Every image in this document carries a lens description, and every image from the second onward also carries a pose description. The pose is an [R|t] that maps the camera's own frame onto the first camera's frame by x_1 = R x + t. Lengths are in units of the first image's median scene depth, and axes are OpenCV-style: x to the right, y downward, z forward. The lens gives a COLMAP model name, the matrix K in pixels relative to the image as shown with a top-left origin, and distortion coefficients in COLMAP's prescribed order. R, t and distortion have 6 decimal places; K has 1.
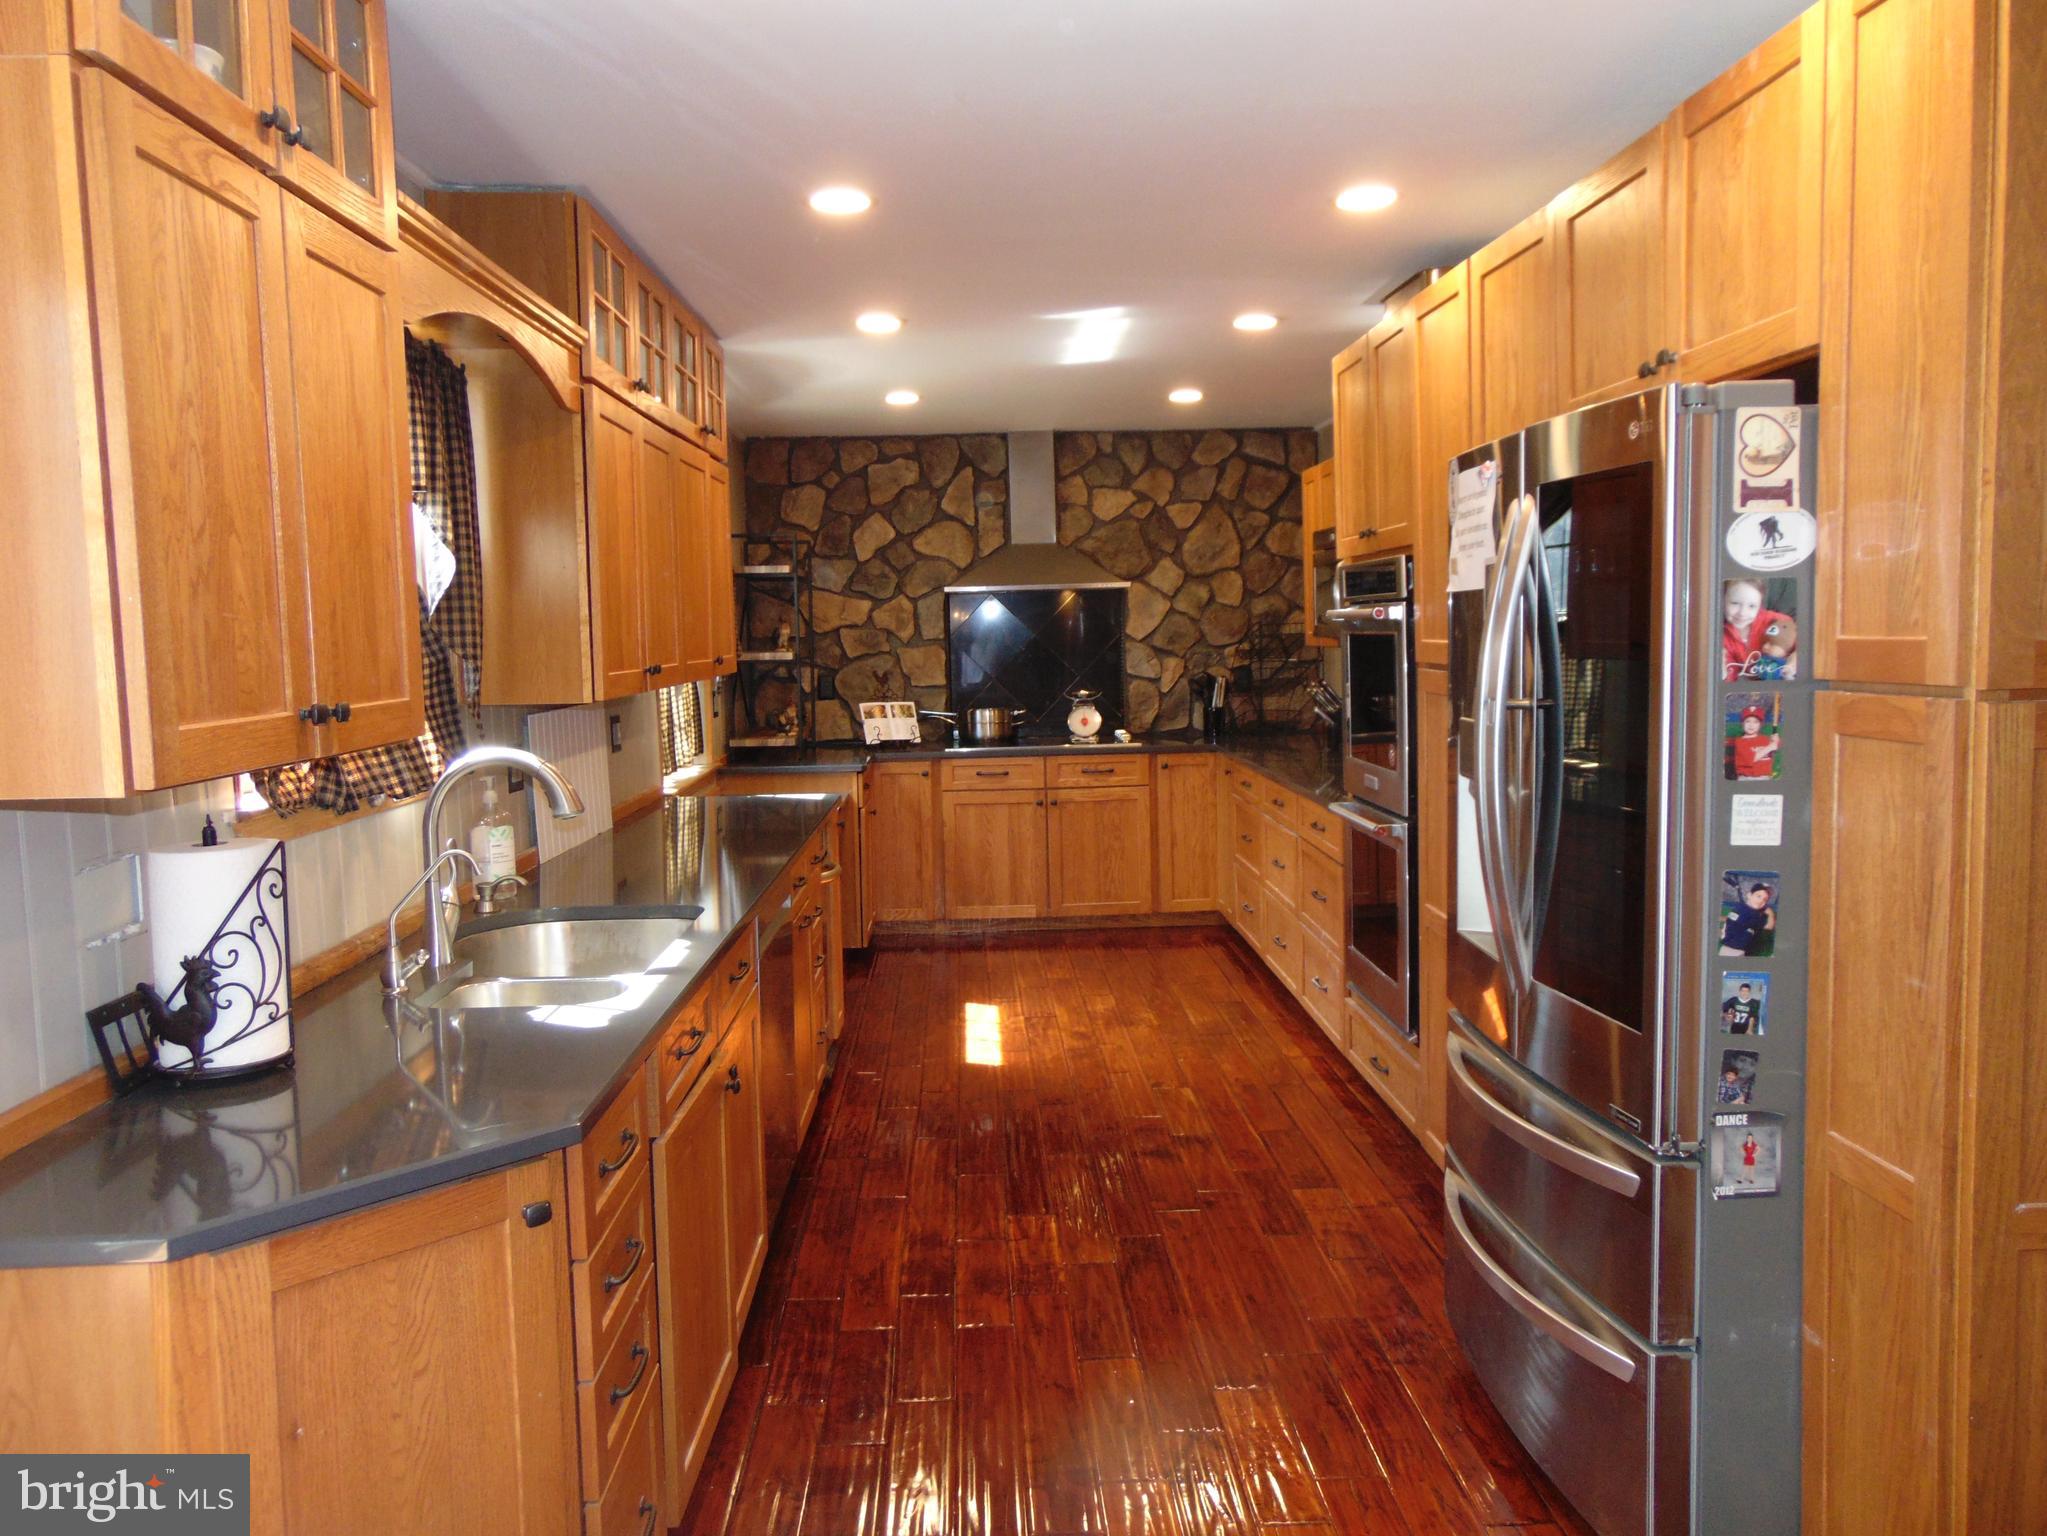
lens RADIAL K [[1503.0, 0, 1026.6], [0, 1503.0, 772.3], [0, 0, 1]] dist [-0.035120, 0.054307]
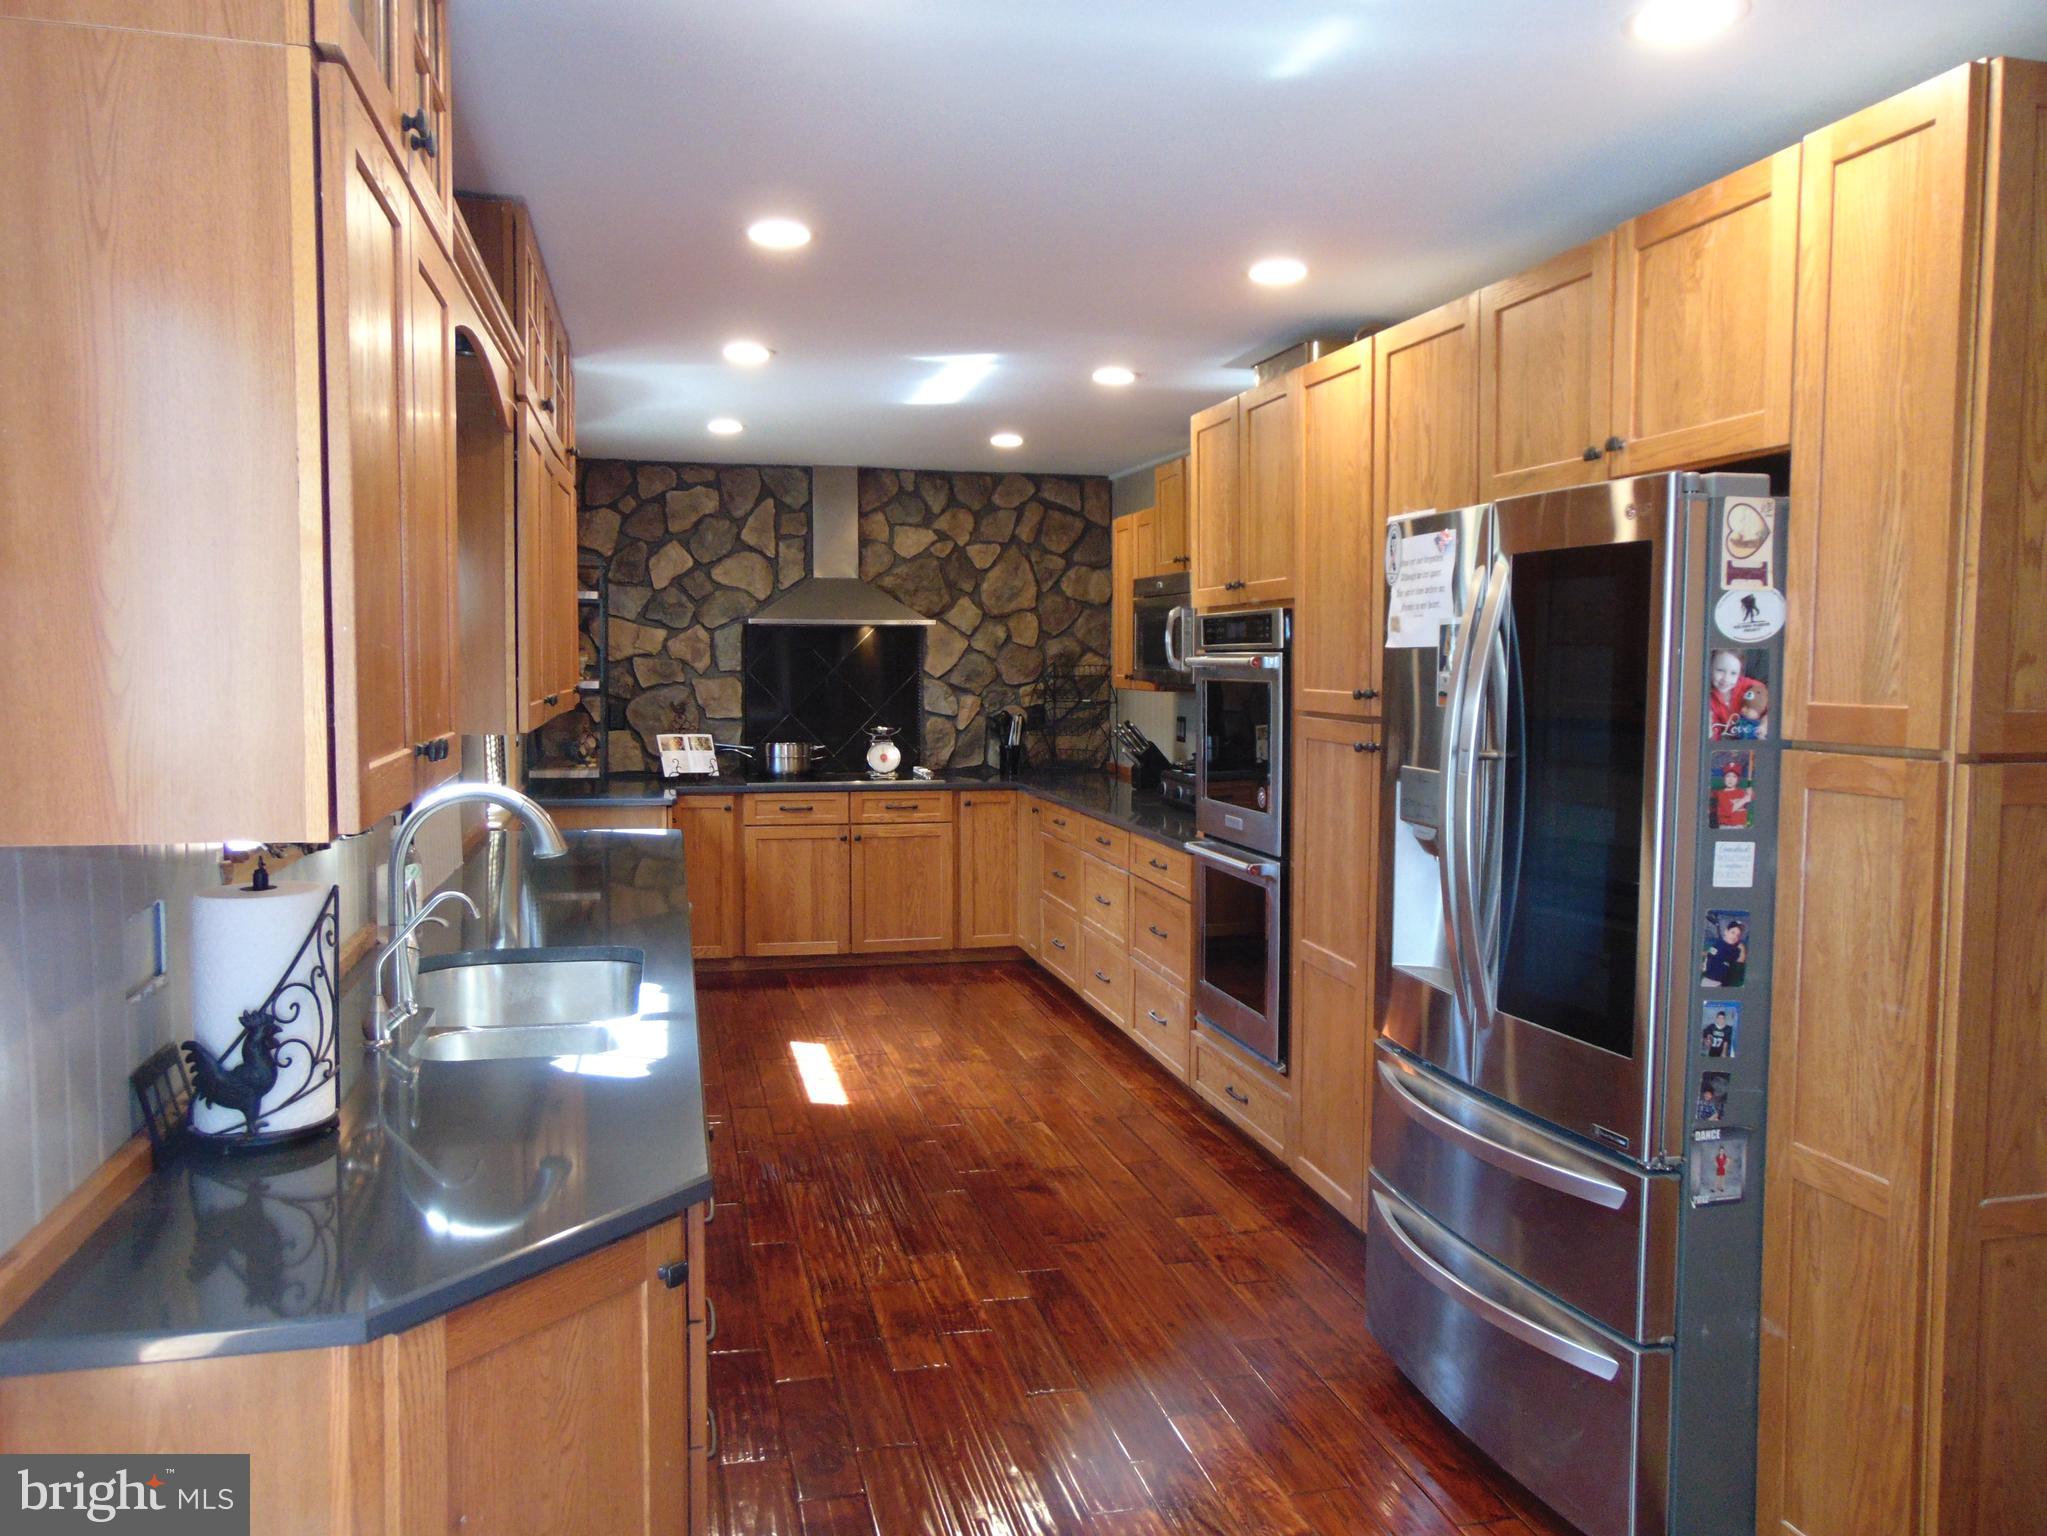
lens RADIAL K [[1503.0, 0, 1015.7], [0, 1503.0, 771.9], [0, 0, 1]] dist [-0.035120, 0.054307]
pose [[0.981058, 0.014228, 0.193192, -0.191317], [-0.009888, 0.999677, -0.023412, -0.004291], [-0.193462, 0.021058, 0.980882, 0.004611]]
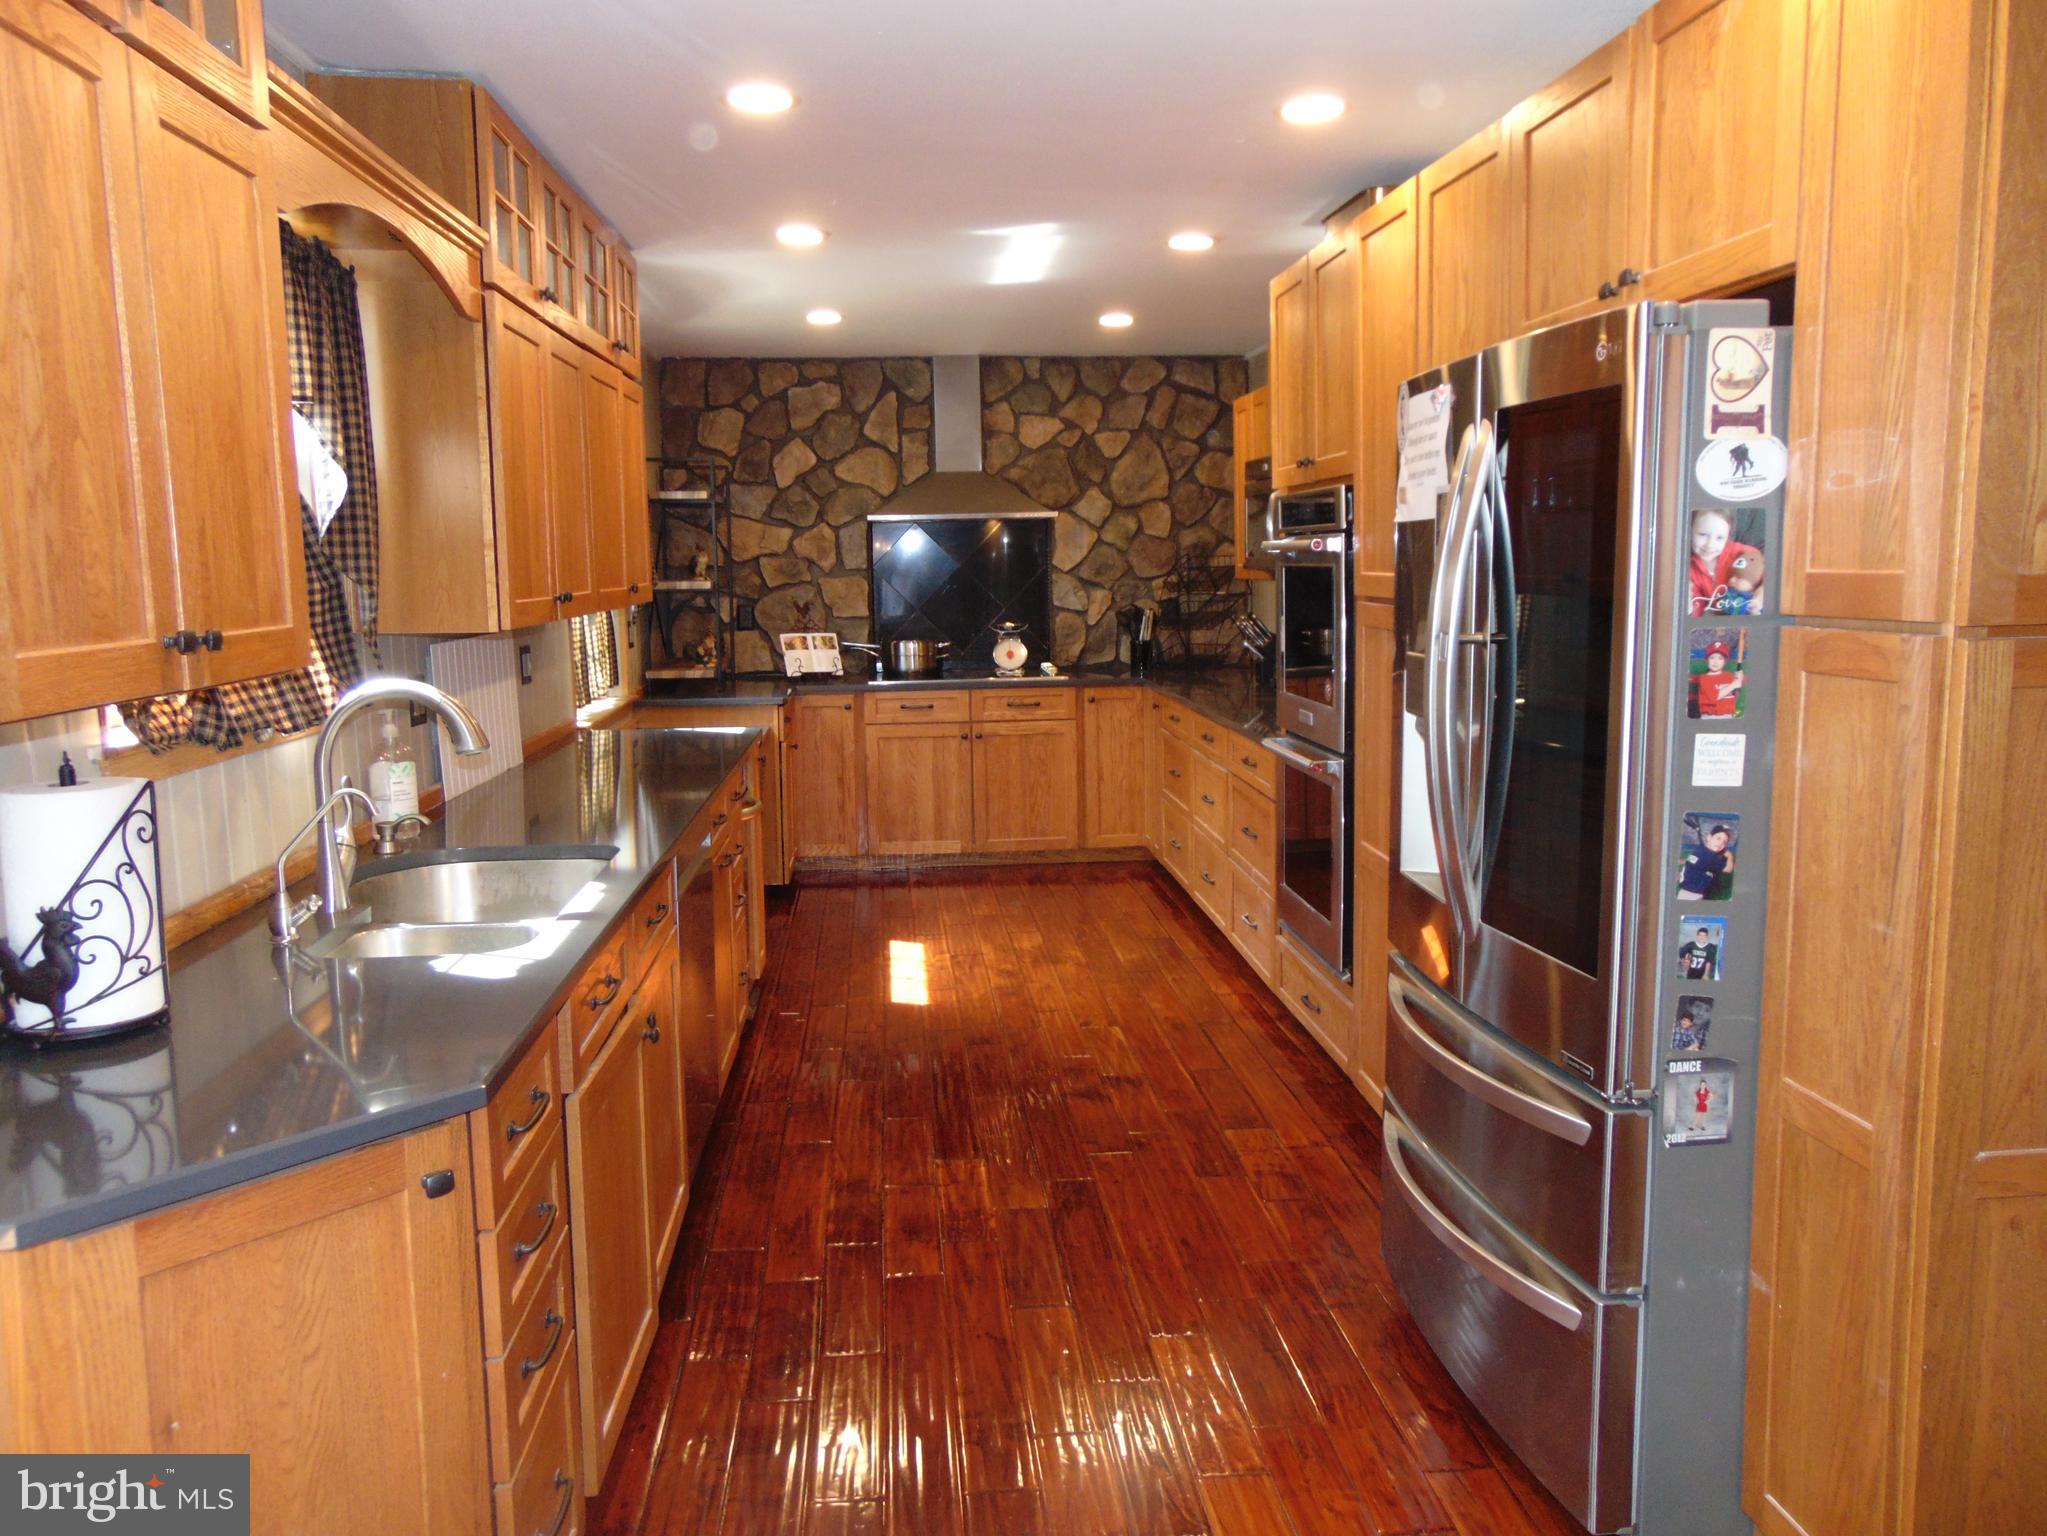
lens RADIAL K [[1503.0, 0, 1026.1], [0, 1503.0, 770.5], [0, 0, 1]] dist [-0.035120, 0.054307]
pose [[0.998615, 0.001210, 0.052594, -0.007909], [-0.003489, 0.999058, 0.043261, -0.001204], [-0.052492, -0.043385, 0.997678, 0.042762]]
